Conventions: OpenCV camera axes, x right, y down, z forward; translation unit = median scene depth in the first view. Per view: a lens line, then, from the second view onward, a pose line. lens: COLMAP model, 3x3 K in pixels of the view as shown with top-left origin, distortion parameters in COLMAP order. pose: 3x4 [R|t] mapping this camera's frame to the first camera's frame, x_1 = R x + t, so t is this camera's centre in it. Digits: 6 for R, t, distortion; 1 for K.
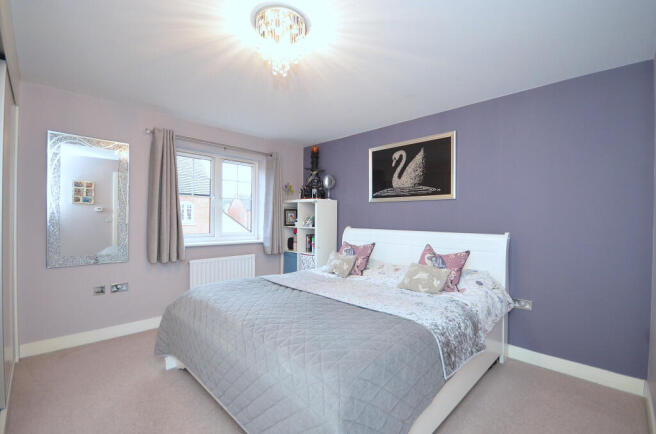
lens RADIAL K [[290.8, 0, 328.0], [0, 290.8, 217.0], [0, 0, 1]] dist [-0.000075, -0.000008]
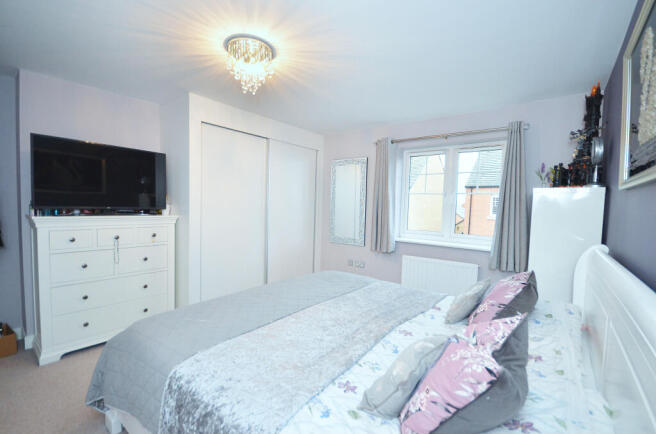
lens RADIAL K [[290.8, 0, 328.0], [0, 290.8, 217.0], [0, 0, 1]] dist [-0.000075, -0.000008]
pose [[0.113185, 0.030622, -0.993102, 0.489990], [-0.030577, 0.999159, 0.027323, -0.007733], [0.993103, 0.027274, 0.114026, 0.544049]]
